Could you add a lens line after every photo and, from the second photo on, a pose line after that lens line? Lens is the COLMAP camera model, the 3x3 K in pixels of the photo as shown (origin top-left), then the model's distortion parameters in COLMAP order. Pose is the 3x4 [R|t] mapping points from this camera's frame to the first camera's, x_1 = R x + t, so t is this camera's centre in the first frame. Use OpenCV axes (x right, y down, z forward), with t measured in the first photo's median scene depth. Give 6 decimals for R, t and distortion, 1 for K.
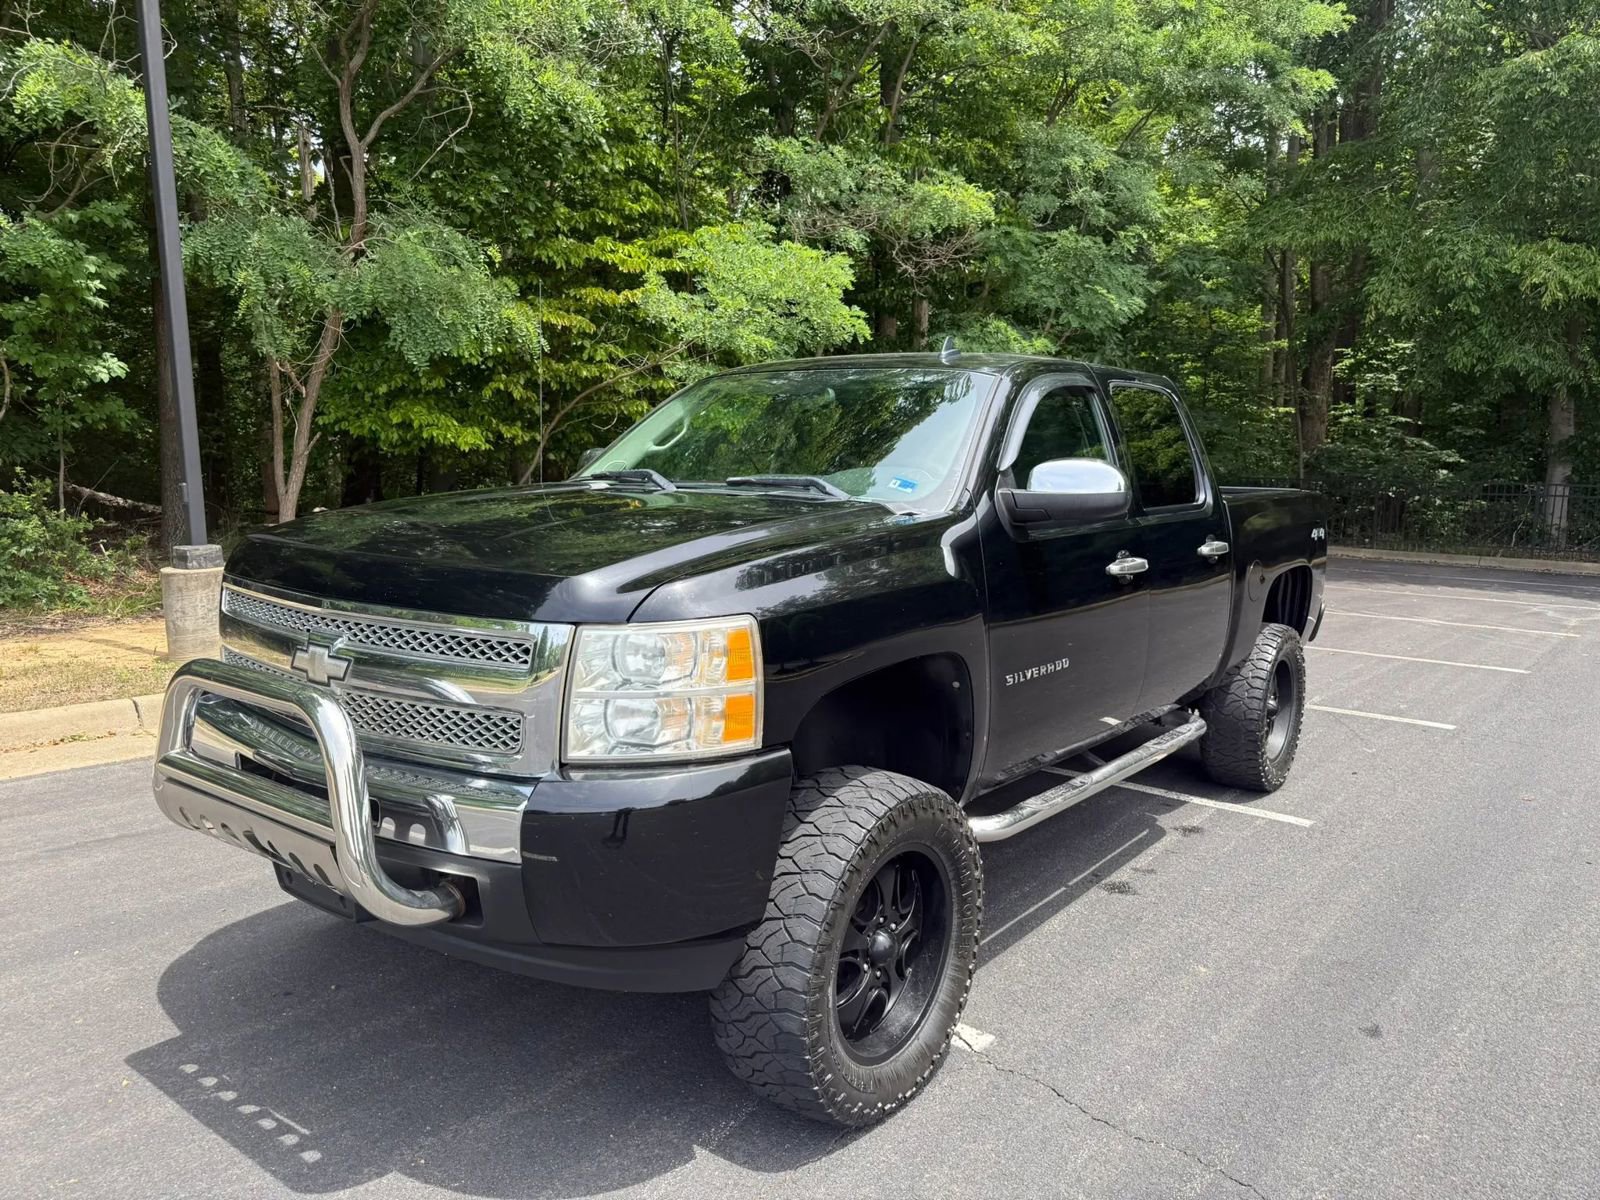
lens RADIAL K [[1146.2, 0, 815.5], [0, 1146.2, 597.1], [0, 0, 1]] dist [0.022799, -0.033127]
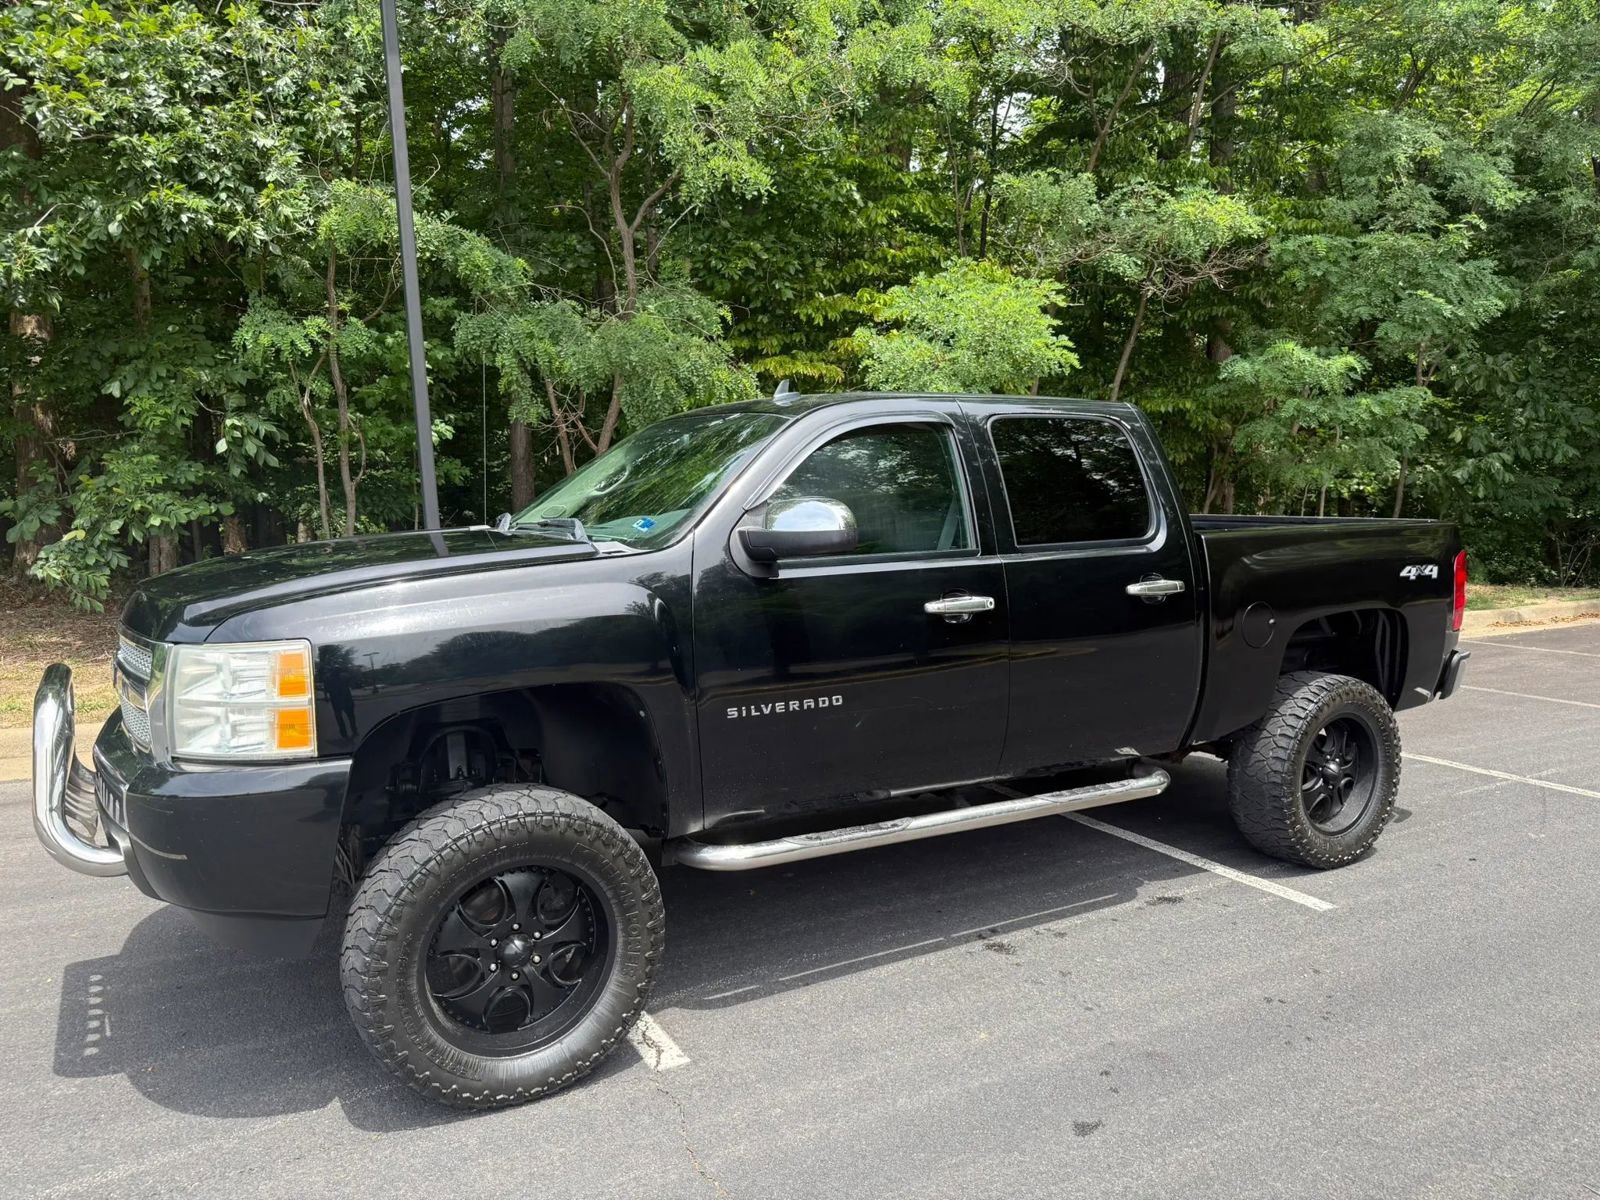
lens RADIAL K [[1146.2, 0, 811.5], [0, 1146.2, 610.8], [0, 0, 1]] dist [0.022799, -0.033127]
pose [[0.924503, 0.014877, -0.380883, 0.636272], [-0.022937, 0.999599, -0.016629, -0.003530], [0.380483, 0.024110, 0.924474, 0.084635]]
